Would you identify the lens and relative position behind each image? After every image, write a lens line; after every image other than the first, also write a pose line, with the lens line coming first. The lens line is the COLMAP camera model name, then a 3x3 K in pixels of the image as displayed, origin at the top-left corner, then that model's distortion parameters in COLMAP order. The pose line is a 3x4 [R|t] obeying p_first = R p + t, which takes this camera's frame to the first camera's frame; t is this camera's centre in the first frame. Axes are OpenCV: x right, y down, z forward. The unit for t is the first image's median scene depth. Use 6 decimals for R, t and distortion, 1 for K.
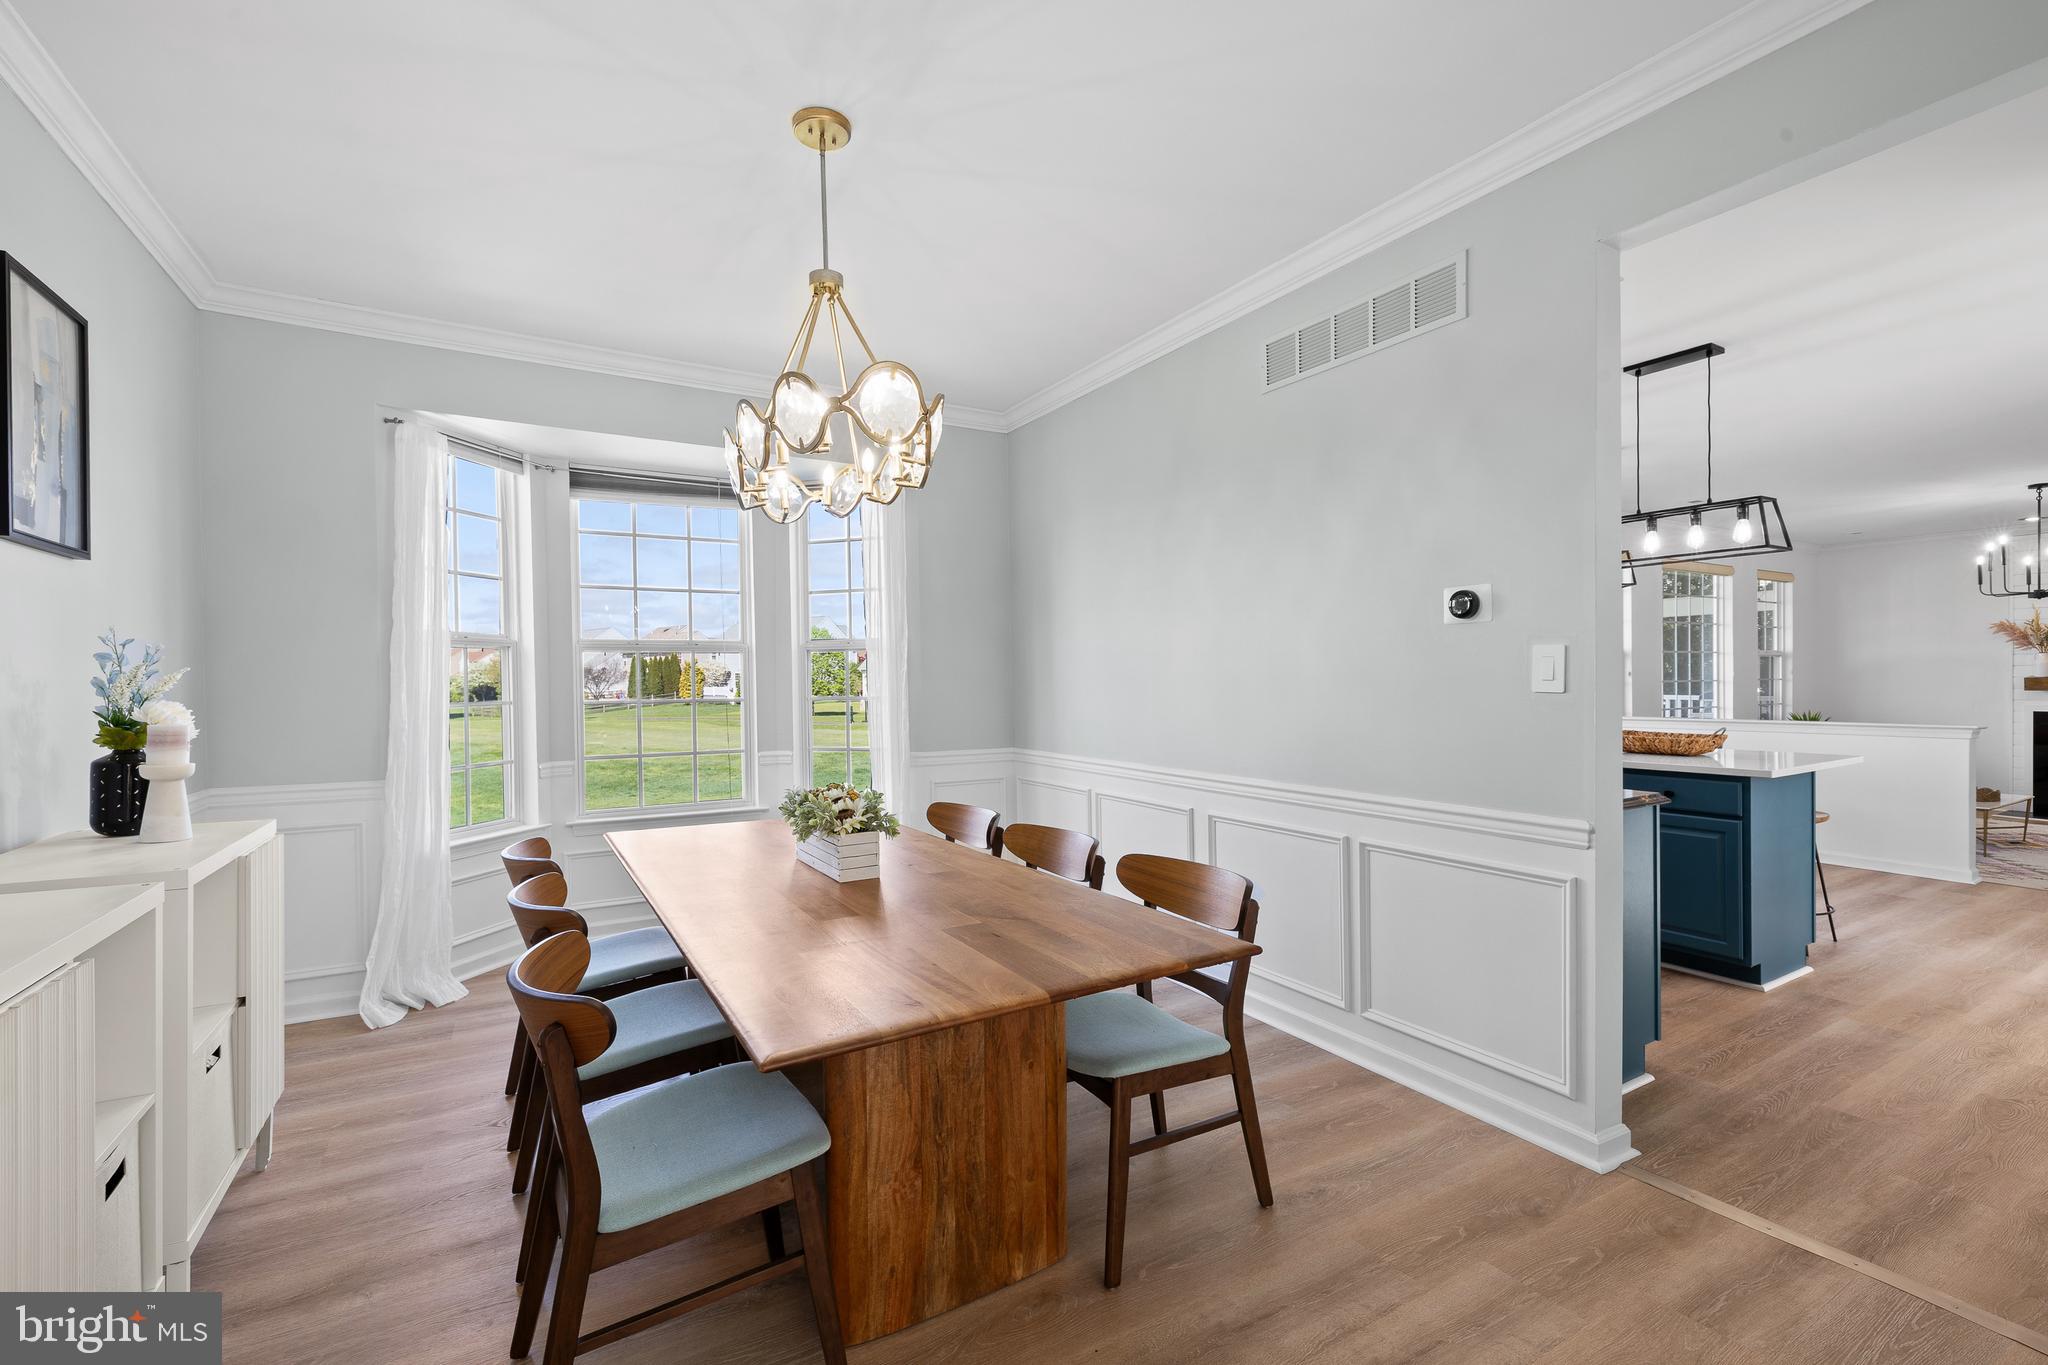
lens RADIAL K [[869.4, 0, 1029.1], [0, 869.4, 691.7], [0, 0, 1]] dist [-0.003290, 0.001394]
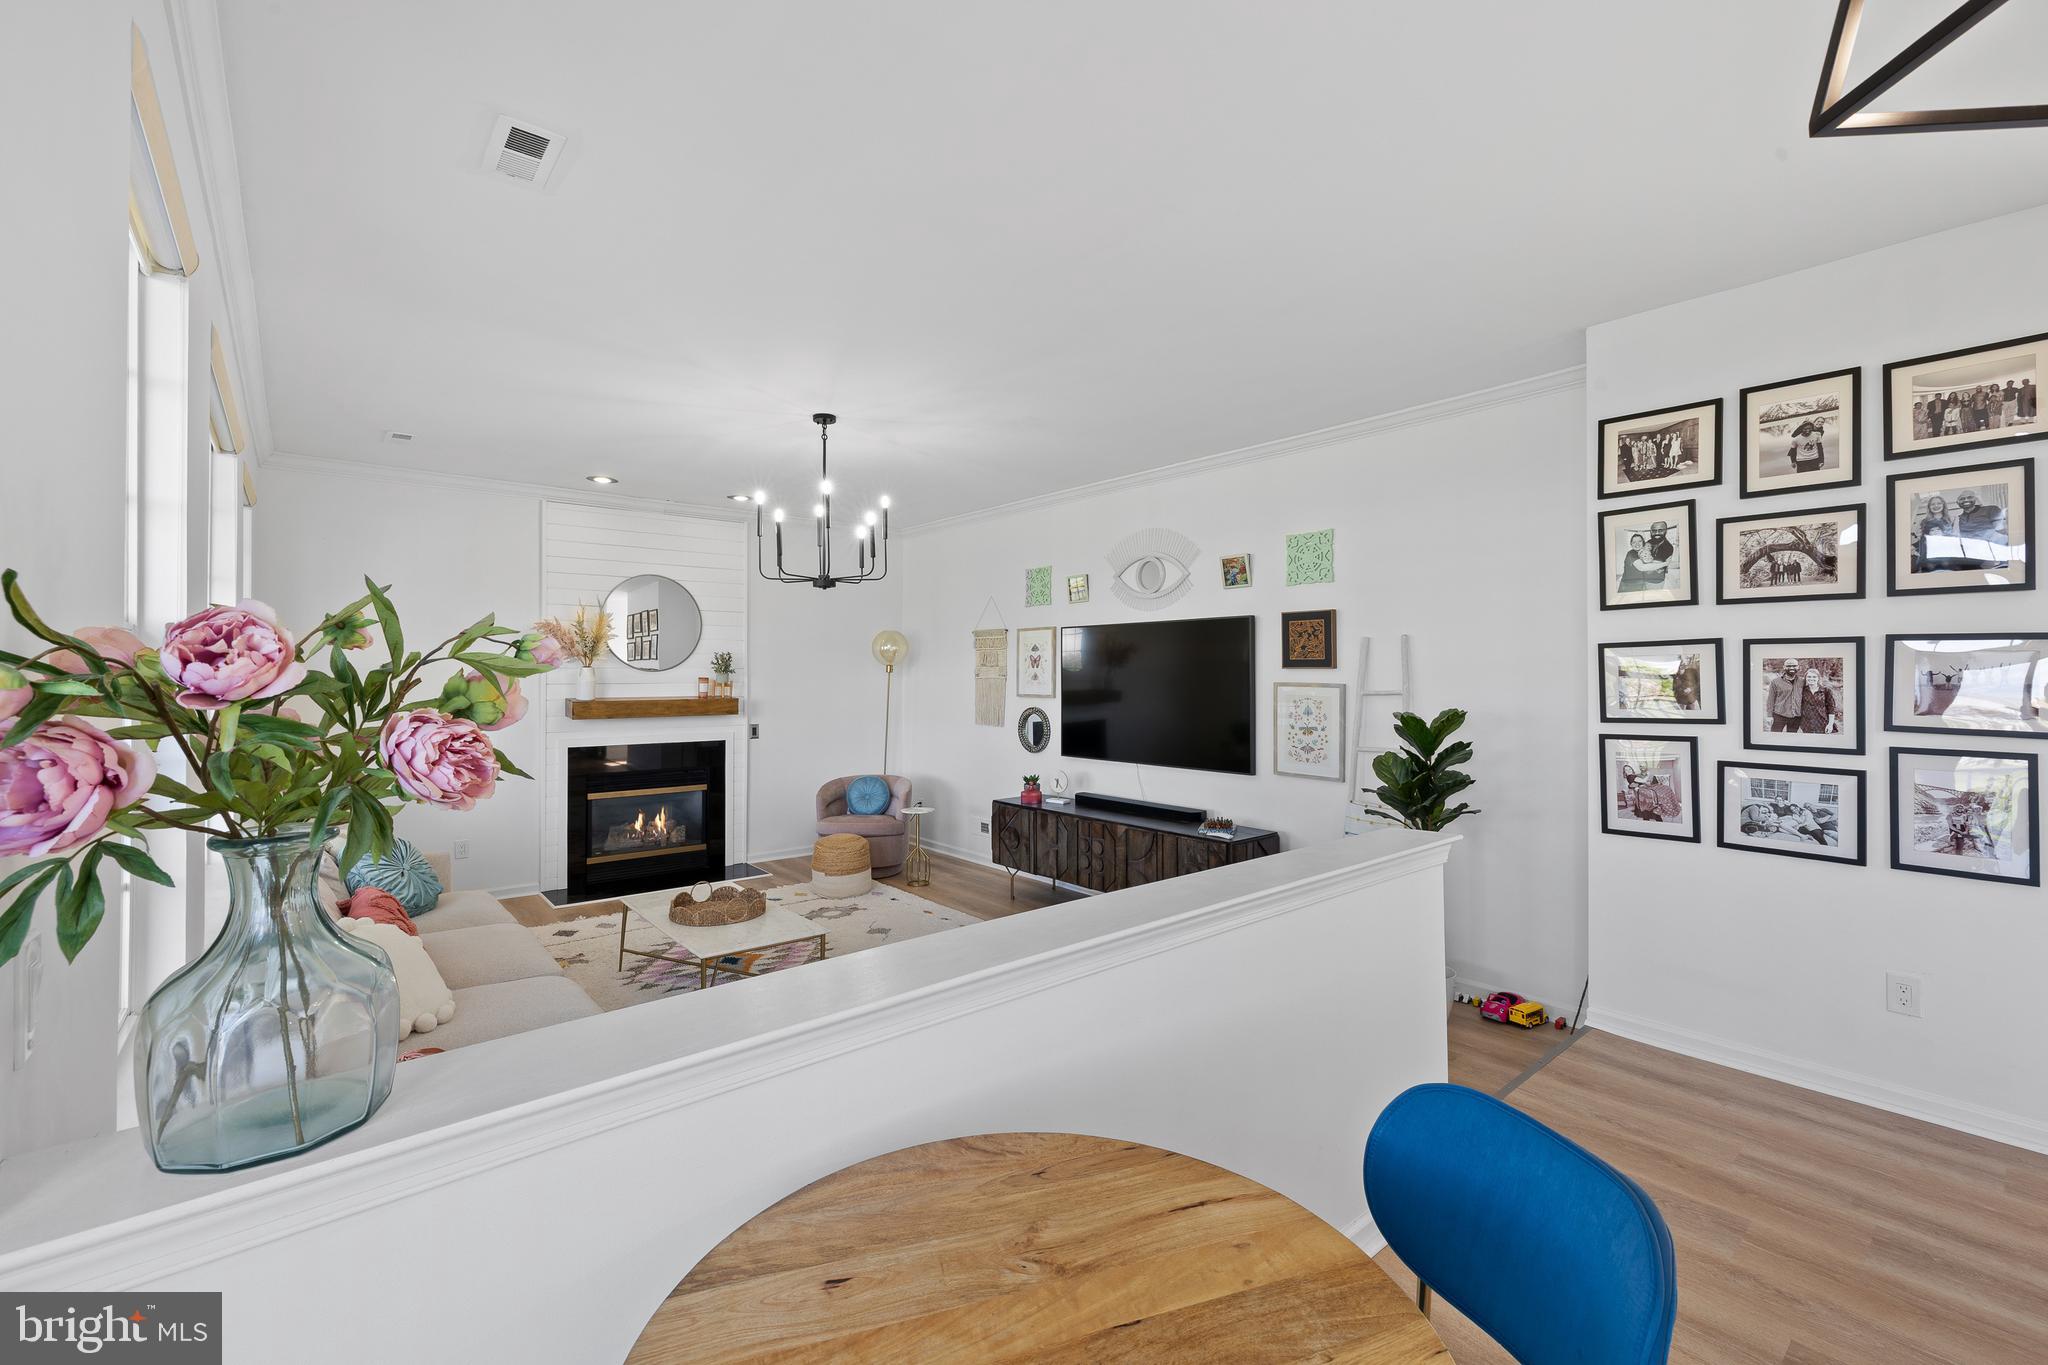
lens RADIAL K [[869.4, 0, 1021.8], [0, 869.4, 666.9], [0, 0, 1]] dist [-0.003290, 0.001394]
pose [[-0.171023, 0.021266, 0.985037, 0.416206], [0.013896, 0.999720, -0.019171, -0.027896], [-0.985169, 0.010409, -0.171271, 0.815644]]
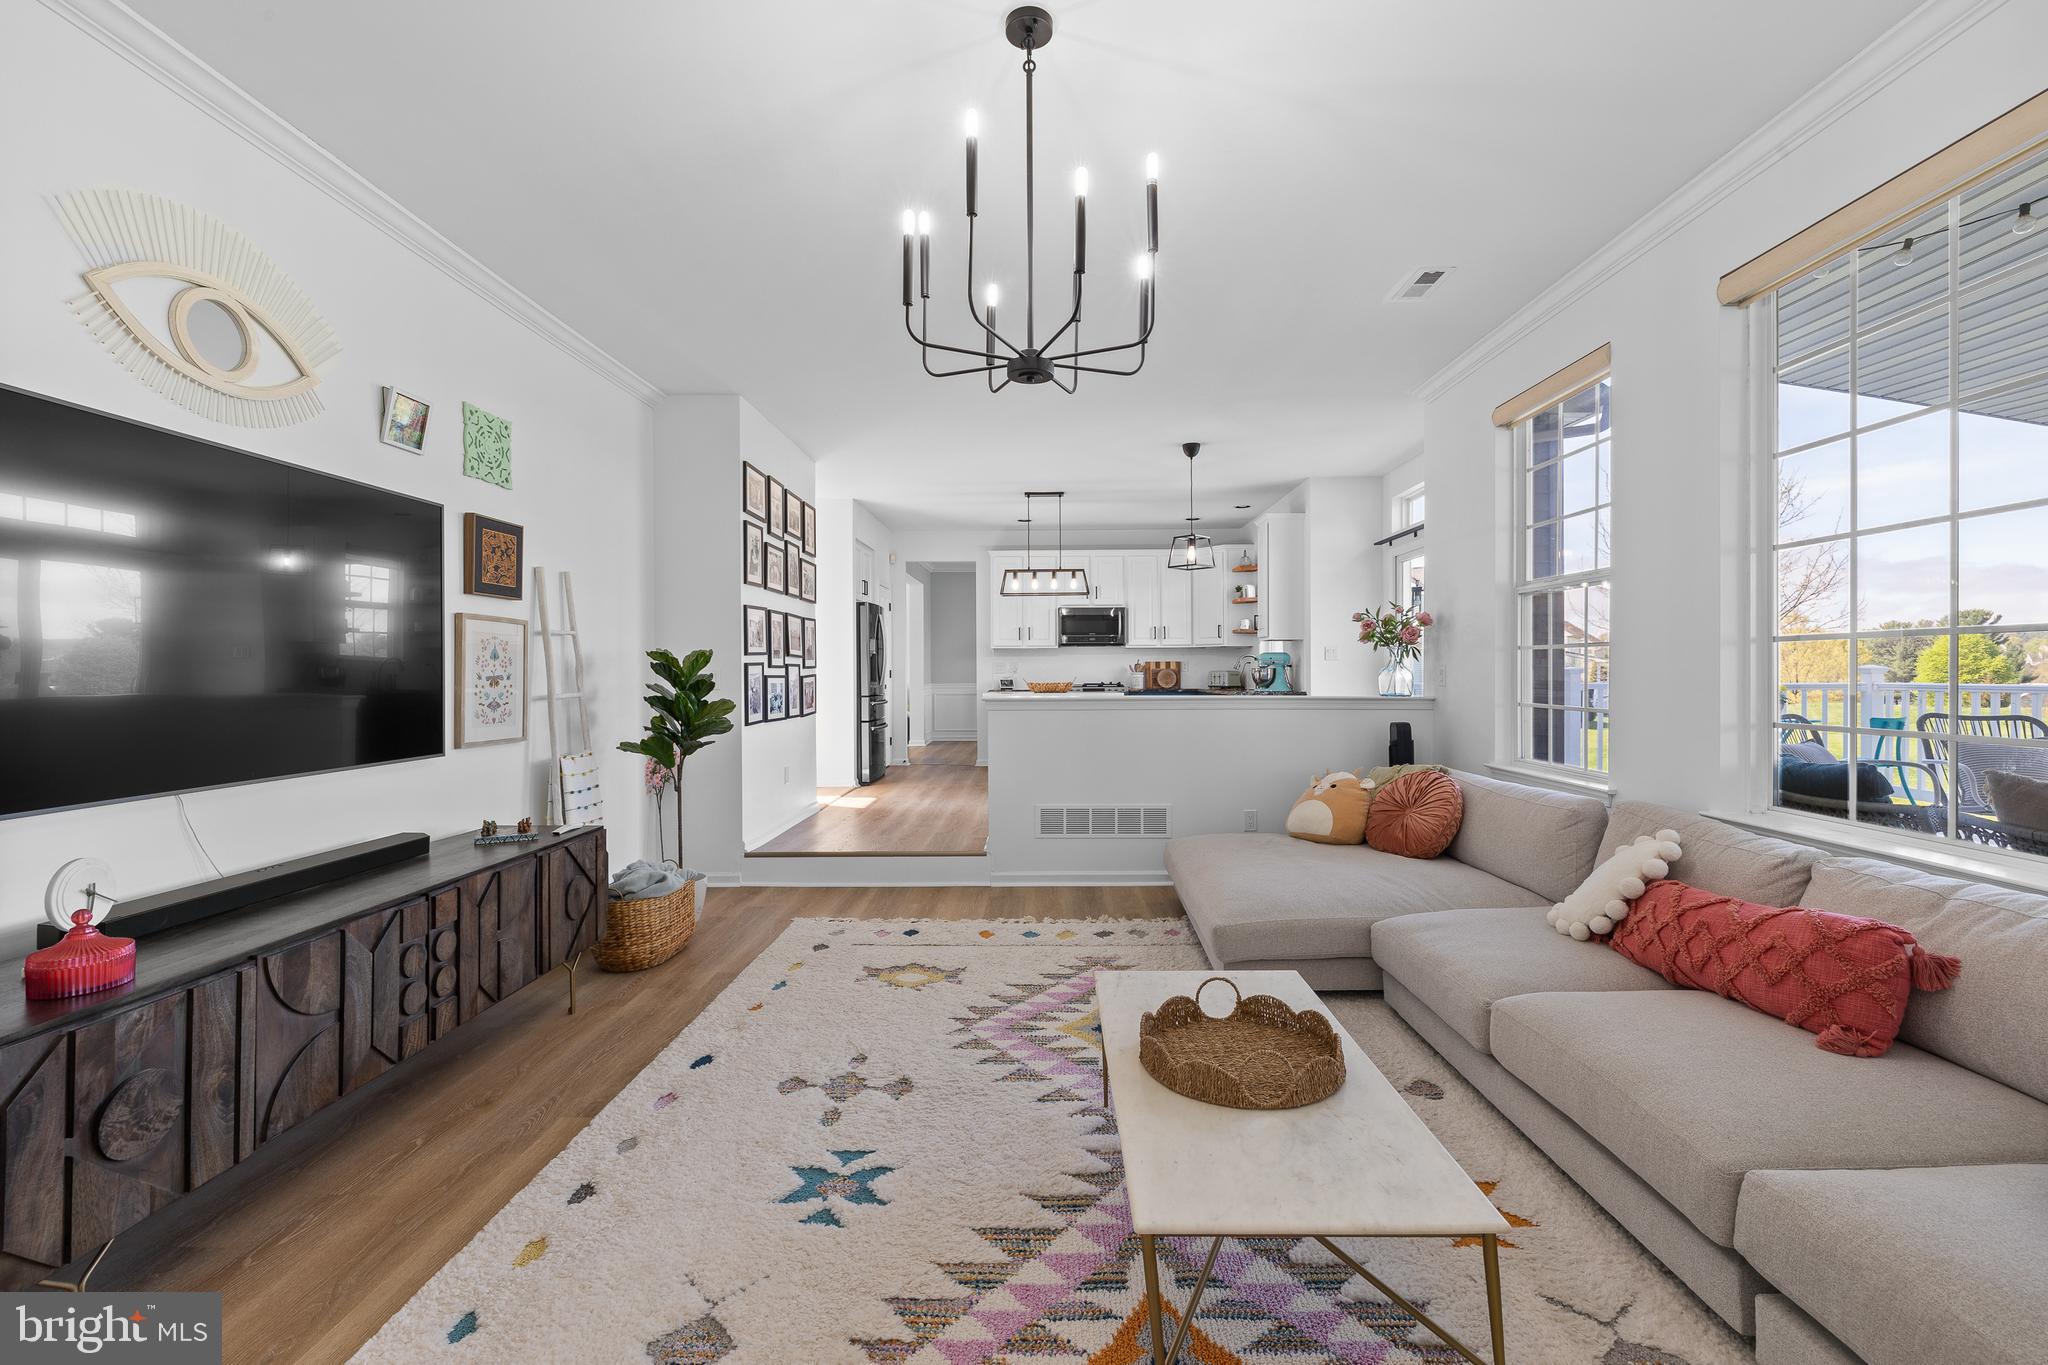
lens RADIAL K [[869.4, 0, 1023.6], [0, 869.4, 673.7], [0, 0, 1]] dist [-0.003290, 0.001394]
pose [[-0.521159, 0.016341, -0.853303, 1.214654], [-0.000287, 0.999813, 0.019322, -0.004818], [0.853460, 0.010315, -0.521057, 0.983185]]
